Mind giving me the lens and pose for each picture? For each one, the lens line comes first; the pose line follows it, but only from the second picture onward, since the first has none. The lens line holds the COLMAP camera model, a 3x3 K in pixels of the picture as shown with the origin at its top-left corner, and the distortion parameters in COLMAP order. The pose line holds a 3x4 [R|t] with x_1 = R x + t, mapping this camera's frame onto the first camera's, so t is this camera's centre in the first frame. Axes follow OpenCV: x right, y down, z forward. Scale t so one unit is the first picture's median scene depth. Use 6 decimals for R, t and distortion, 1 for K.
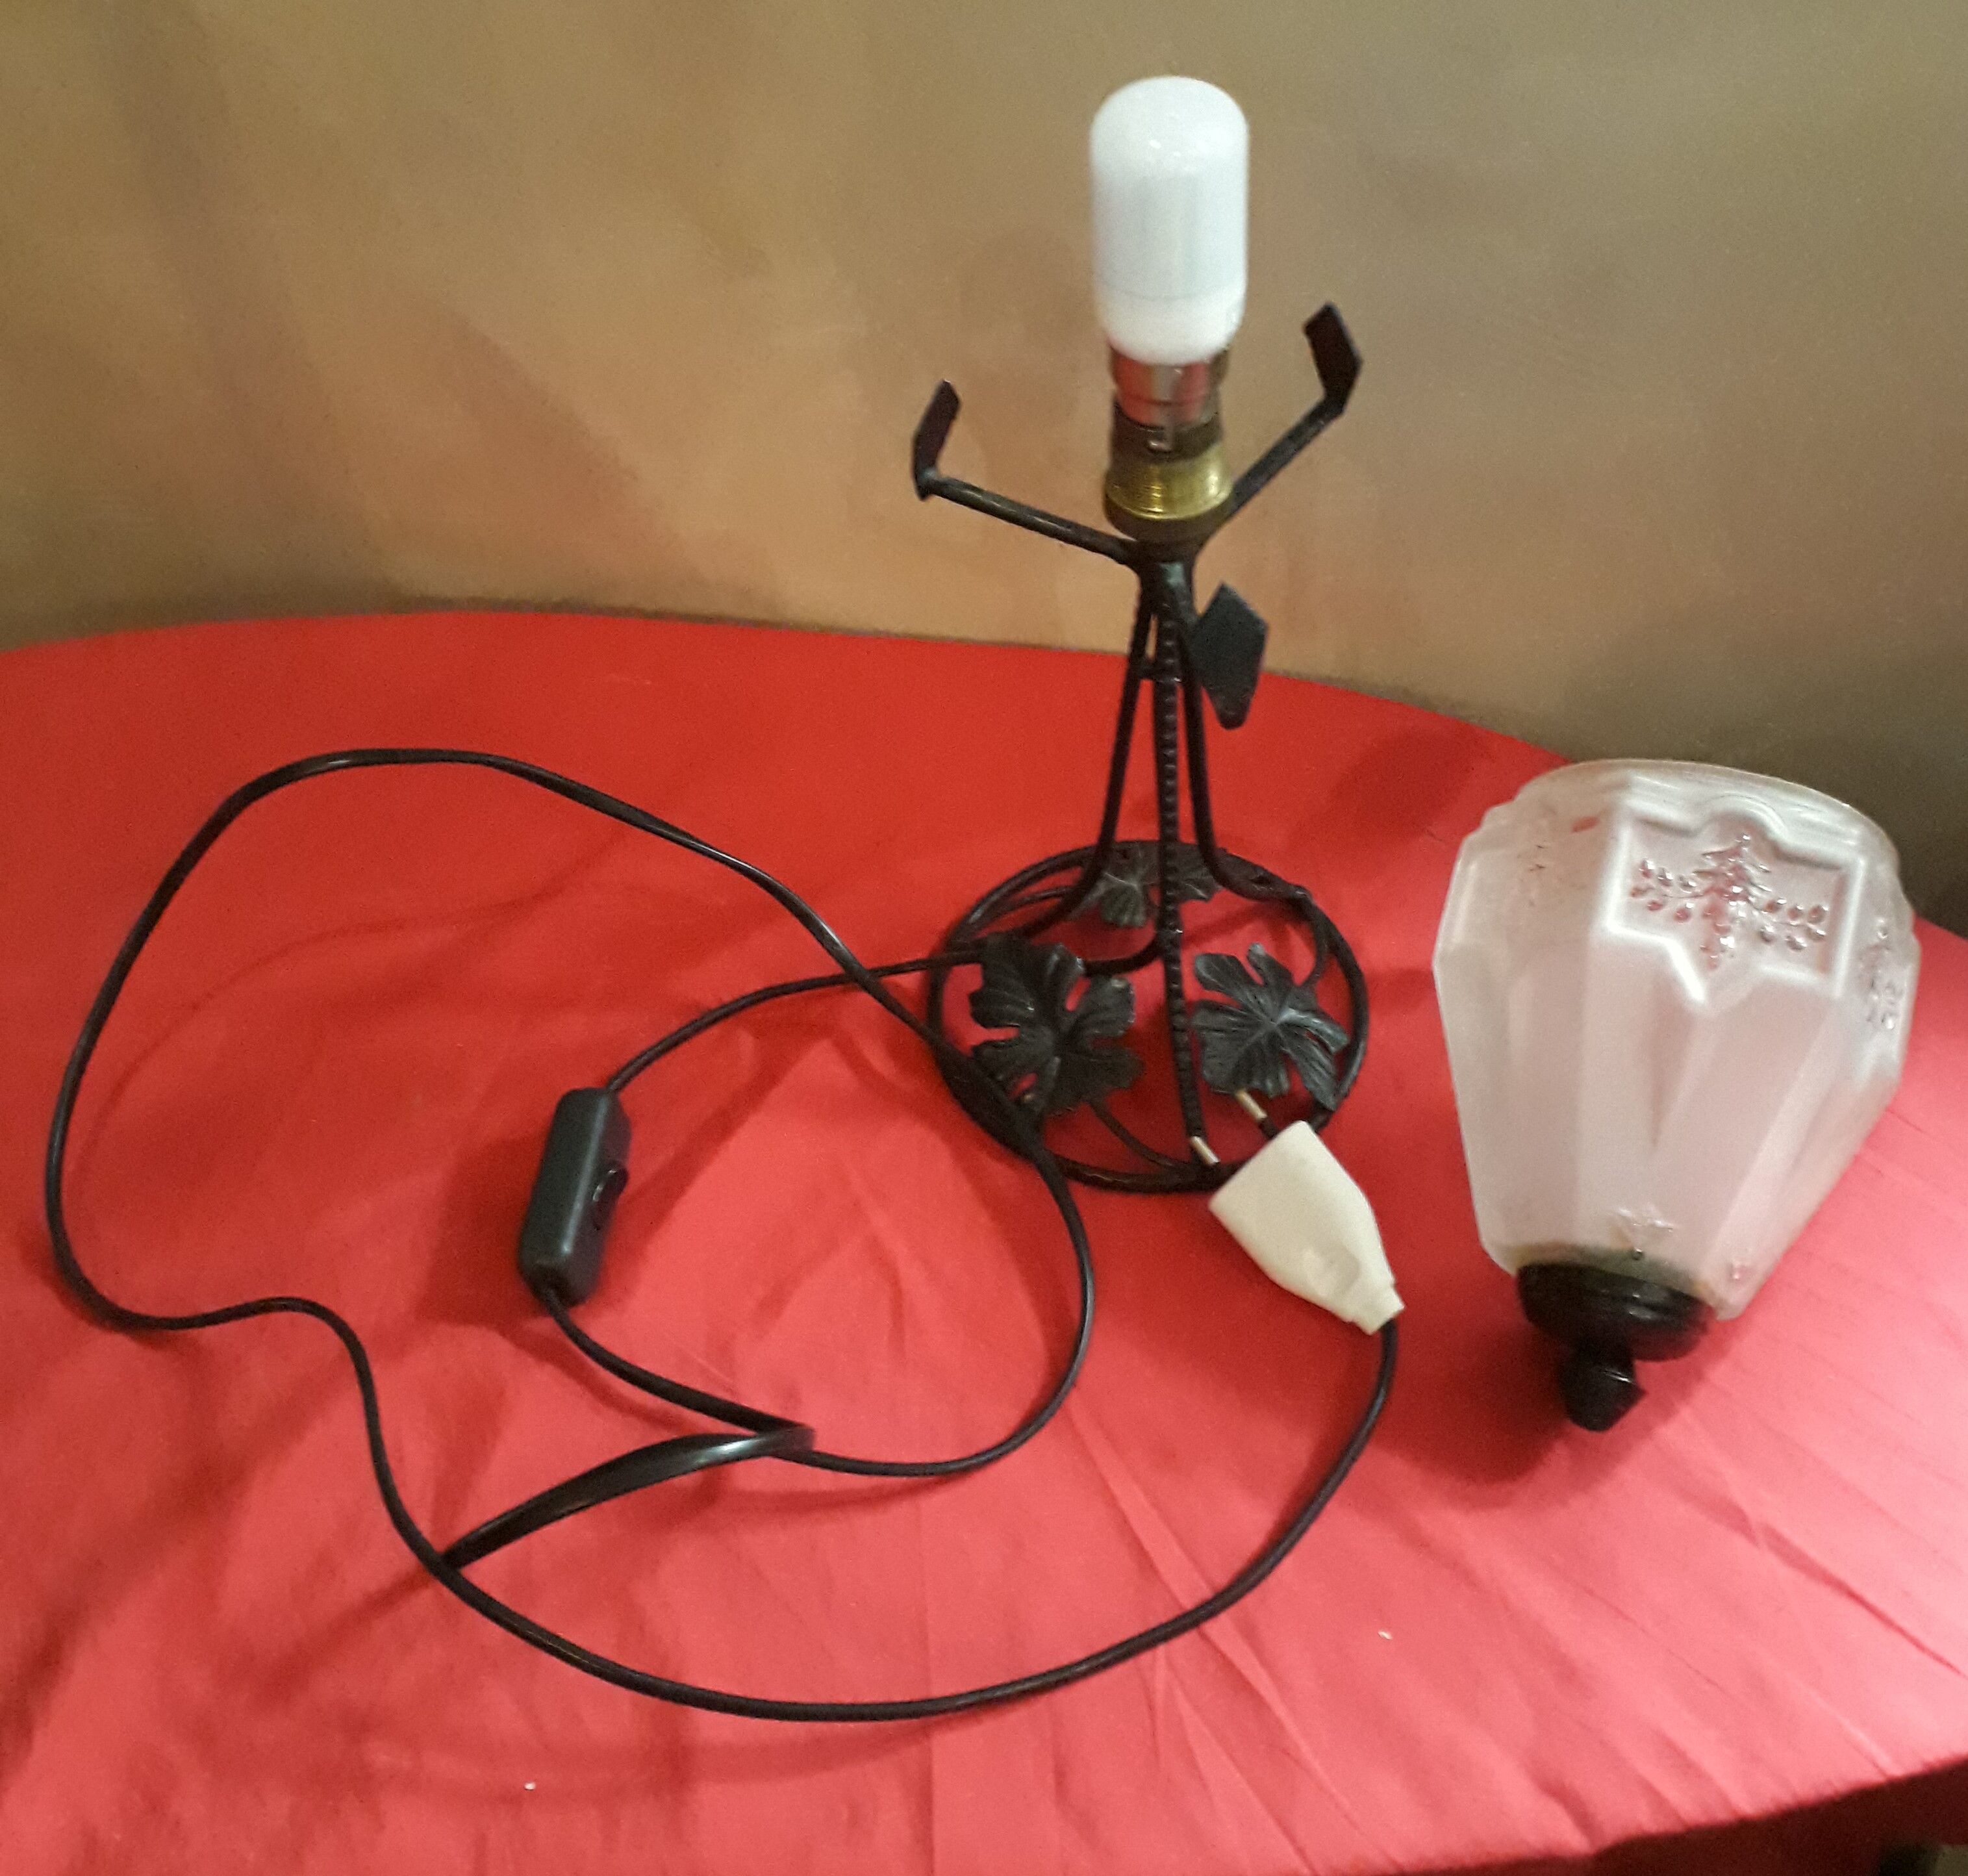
lens RADIAL K [[1933.8, 0, 984.4], [0, 1933.8, 894.4], [0, 0, 1]] dist [0.001525, -0.009378]
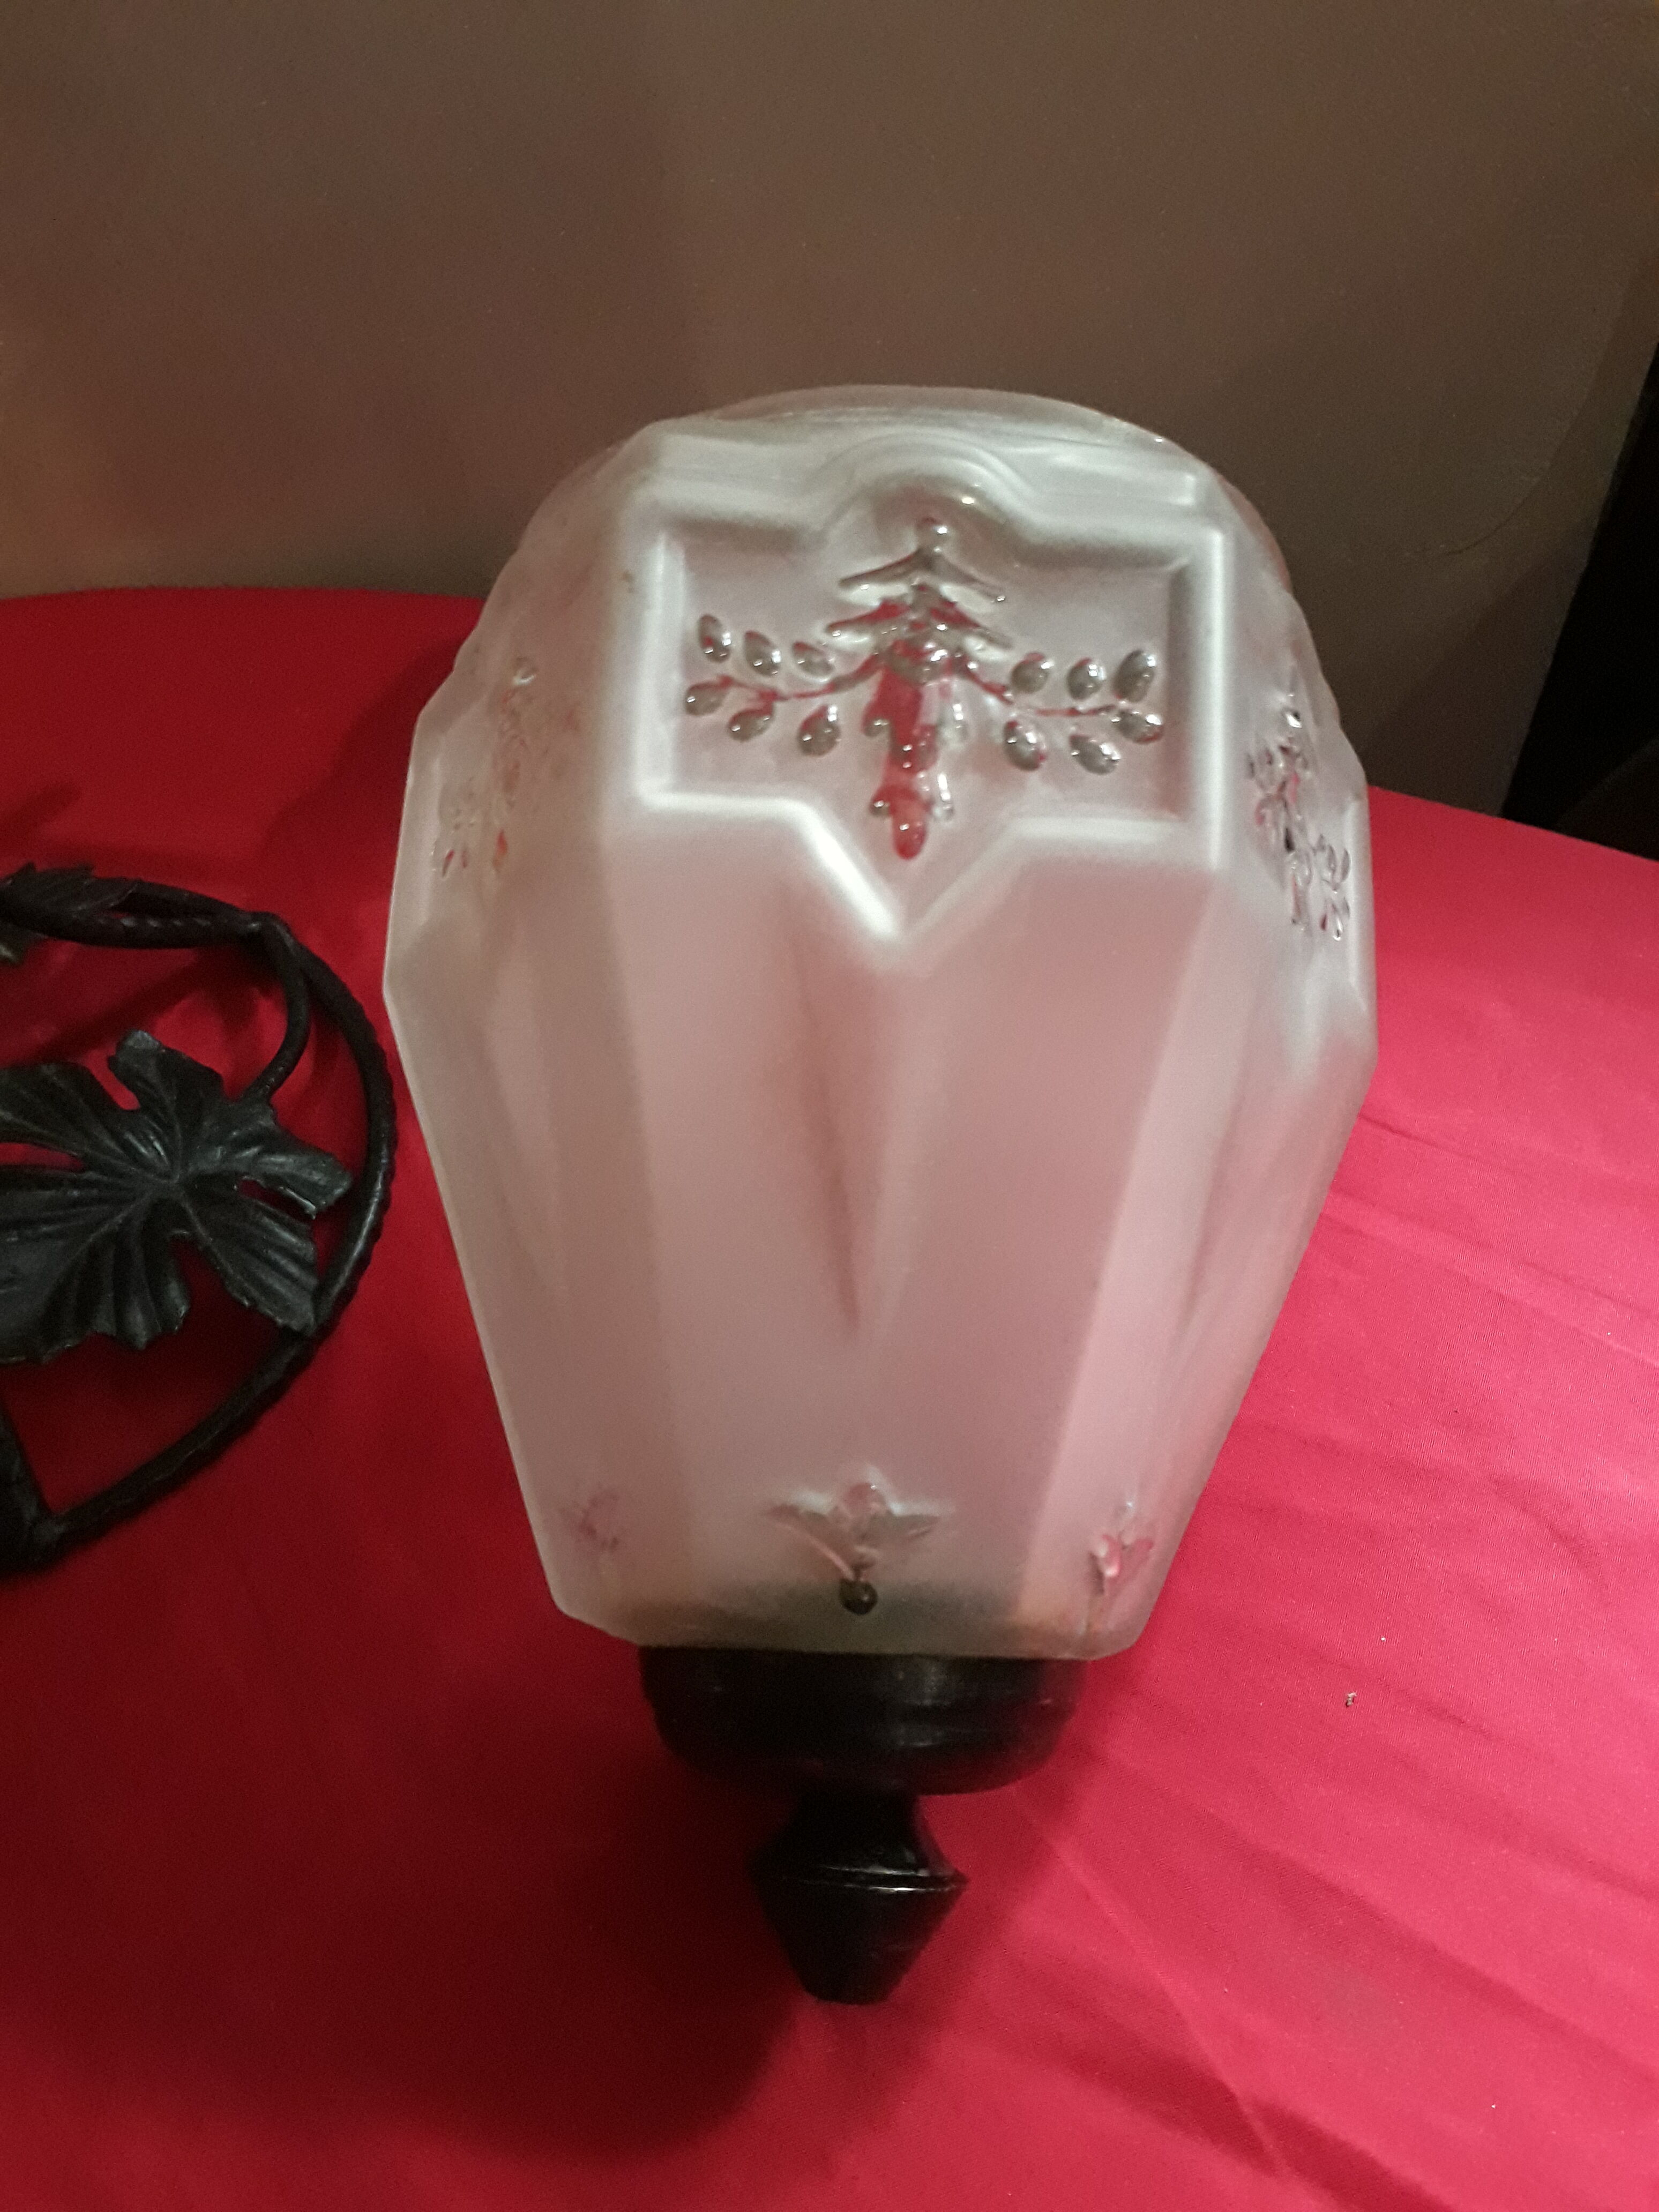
lens RADIAL K [[1808.7, 0, 789.1], [0, 1808.7, 1107.7], [0, 0, 1]] dist [0.005787, -0.002841]
pose [[0.967485, -0.192864, 0.163633, 0.278654], [0.186253, 0.980963, 0.054972, 0.063210], [-0.171120, -0.022707, 0.984989, 0.630926]]
